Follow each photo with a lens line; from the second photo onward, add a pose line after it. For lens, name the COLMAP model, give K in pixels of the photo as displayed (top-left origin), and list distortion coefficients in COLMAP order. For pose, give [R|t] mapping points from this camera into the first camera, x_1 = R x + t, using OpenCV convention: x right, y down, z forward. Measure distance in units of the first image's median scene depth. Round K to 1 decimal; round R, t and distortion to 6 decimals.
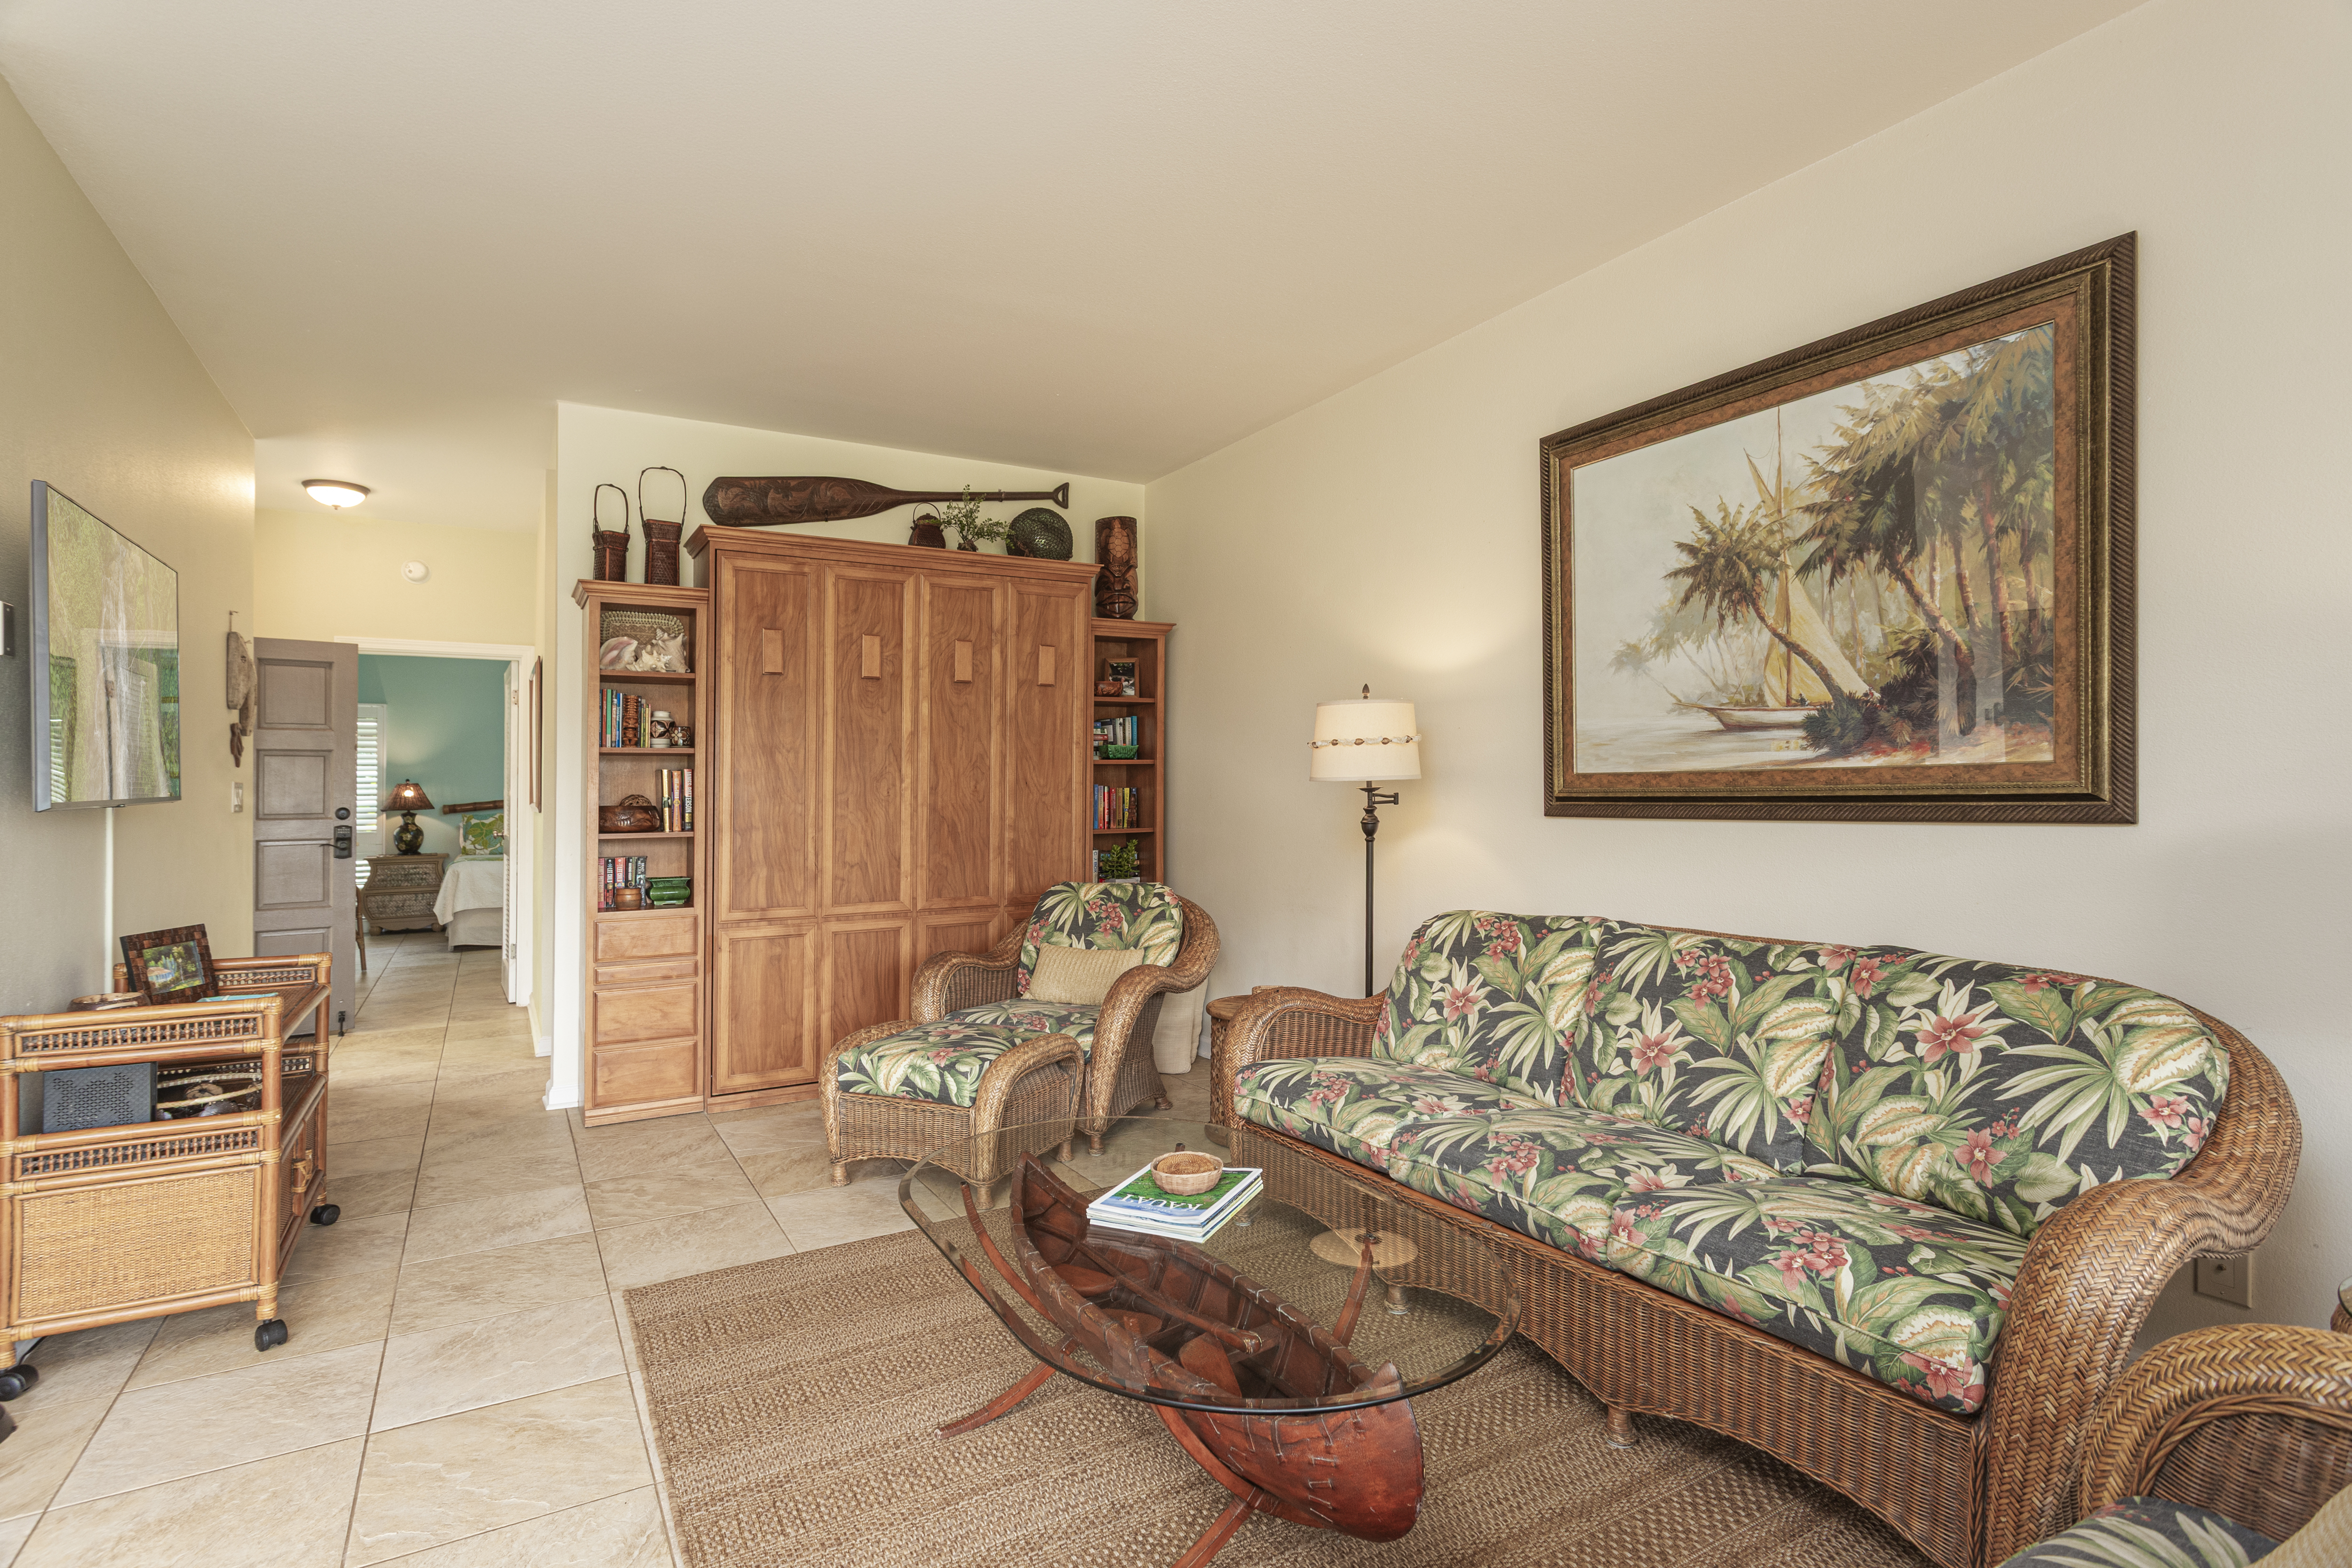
lens RADIAL K [[1140.6, 0, 1179.7], [0, 1140.6, 781.2], [0, 0, 1]] dist [-0.000393, 0.003469]
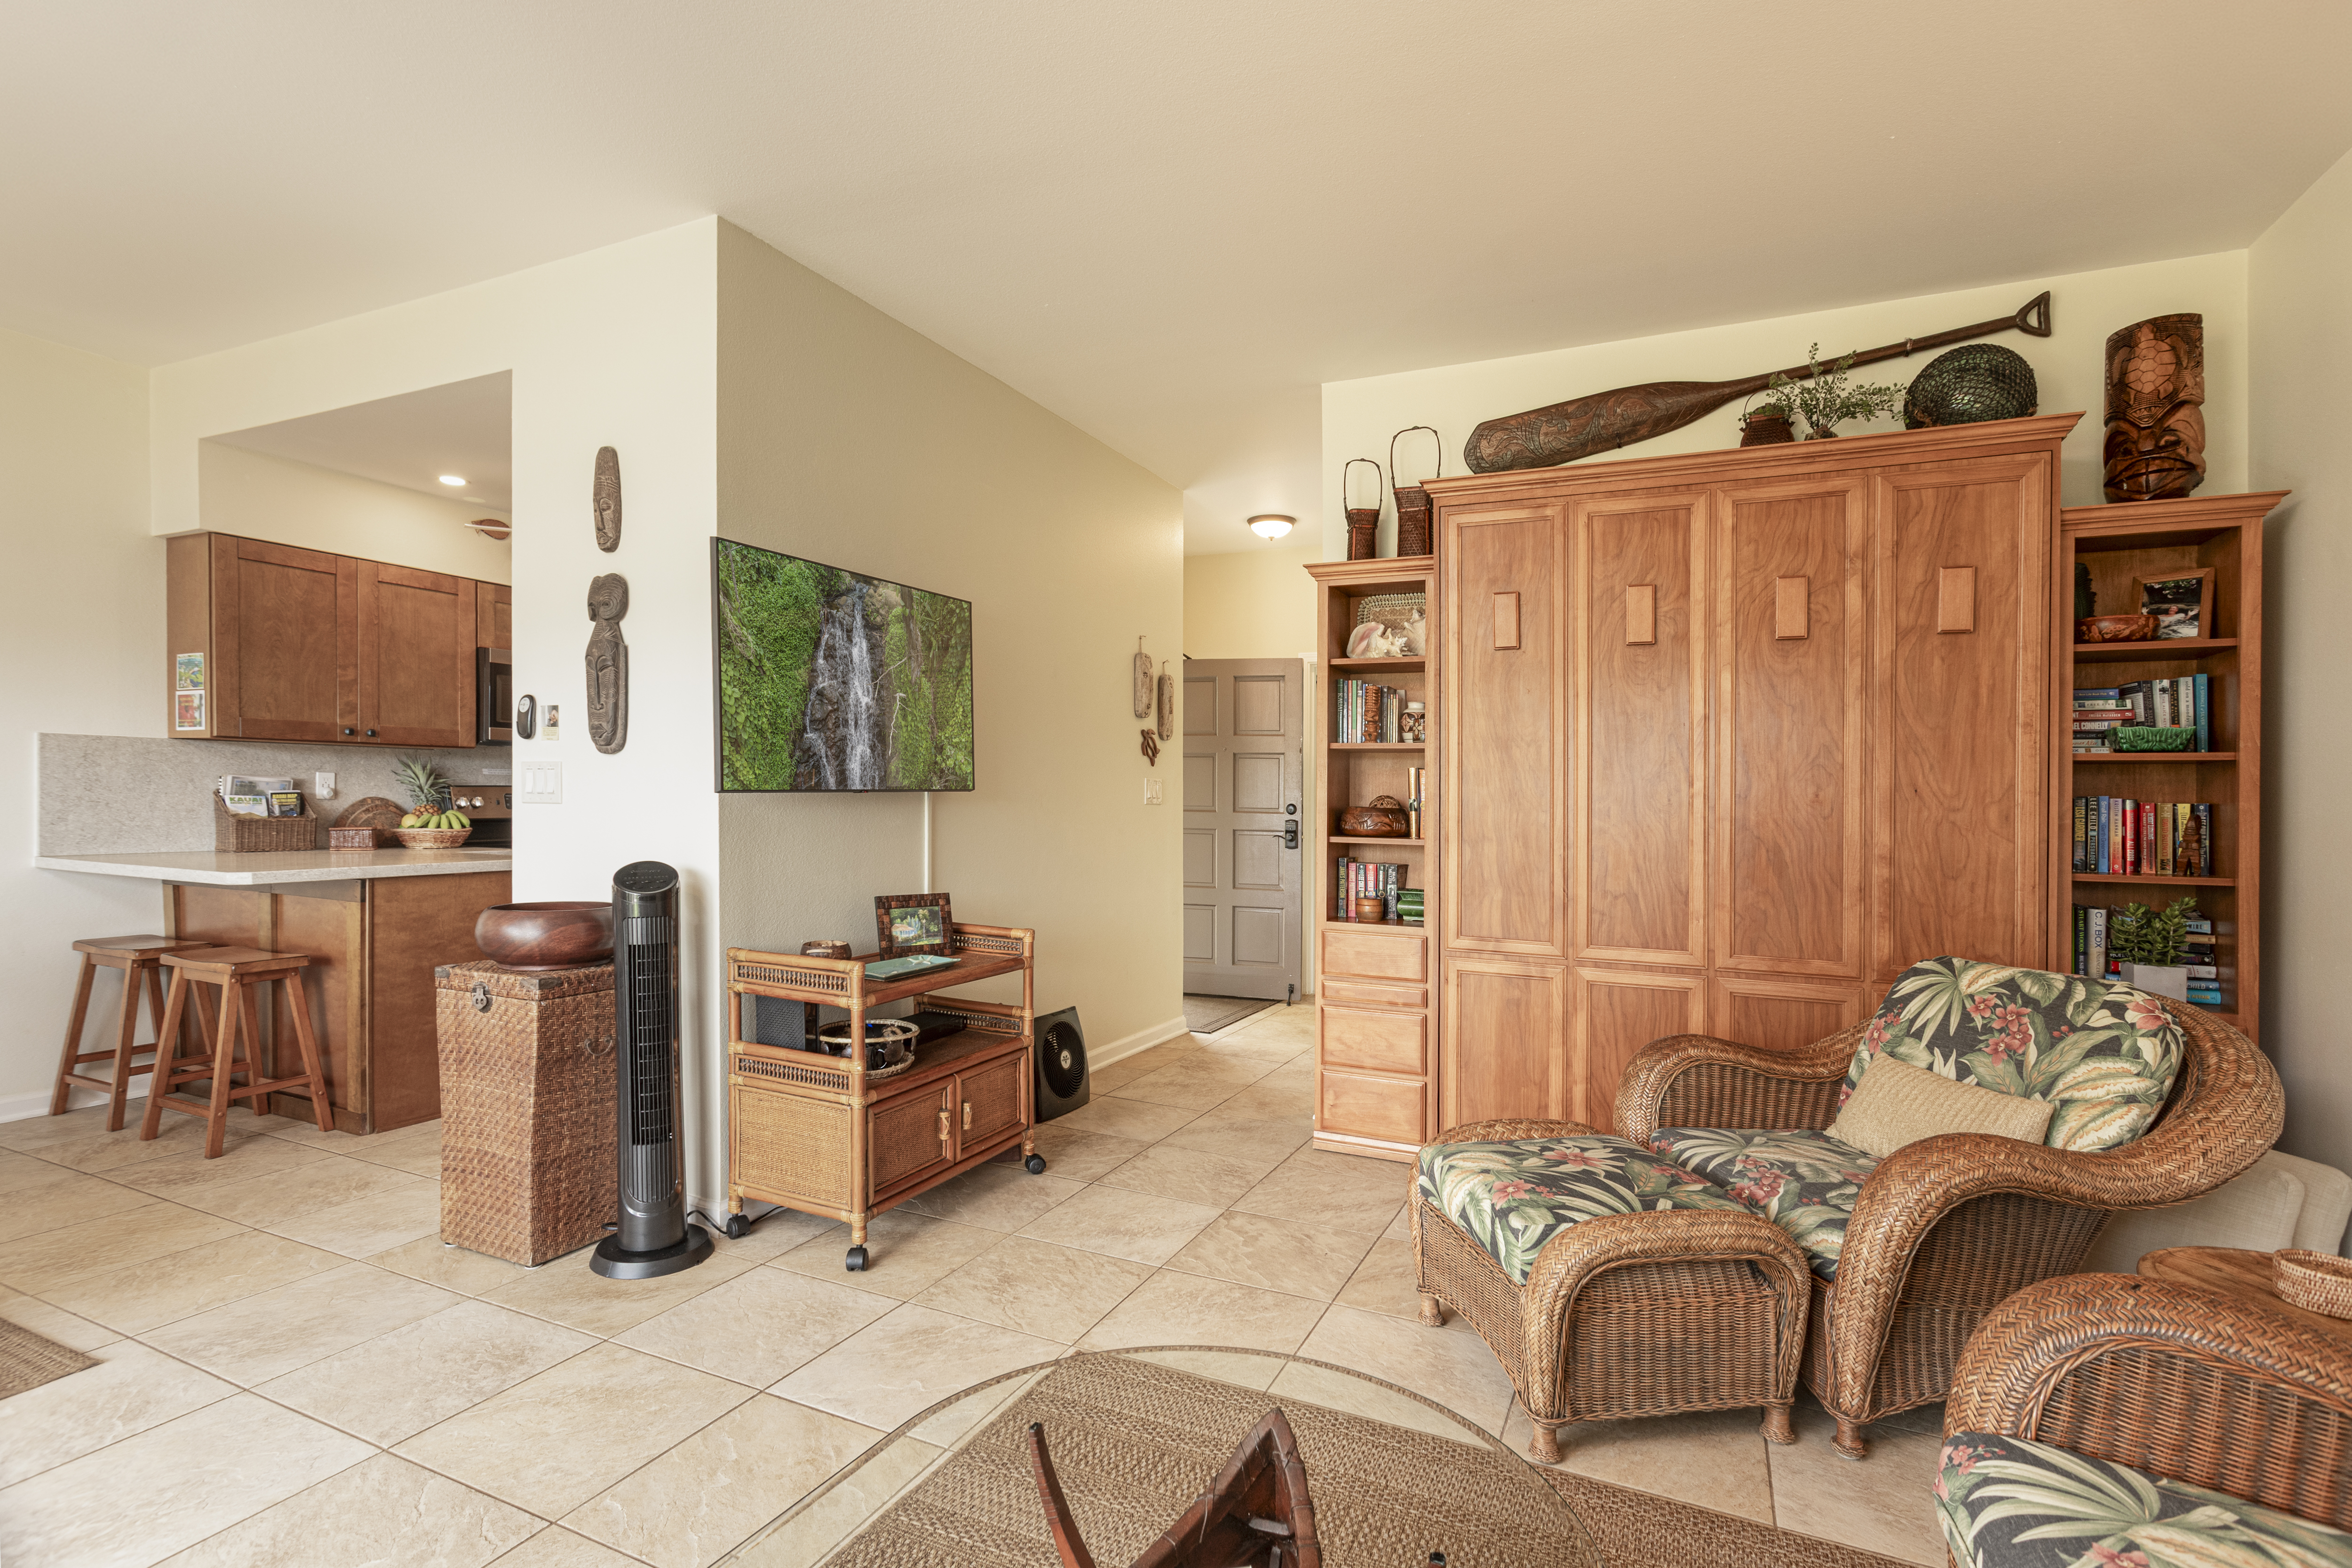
lens RADIAL K [[1140.5, 0, 1167.2], [0, 1140.5, 779.0], [0, 0, 1]] dist [-0.000393, 0.003469]
pose [[0.557530, 0.007572, -0.830122, 0.171232], [-0.015417, 0.999880, -0.001234, 0.002066], [0.830014, 0.013486, 0.557580, 0.338223]]
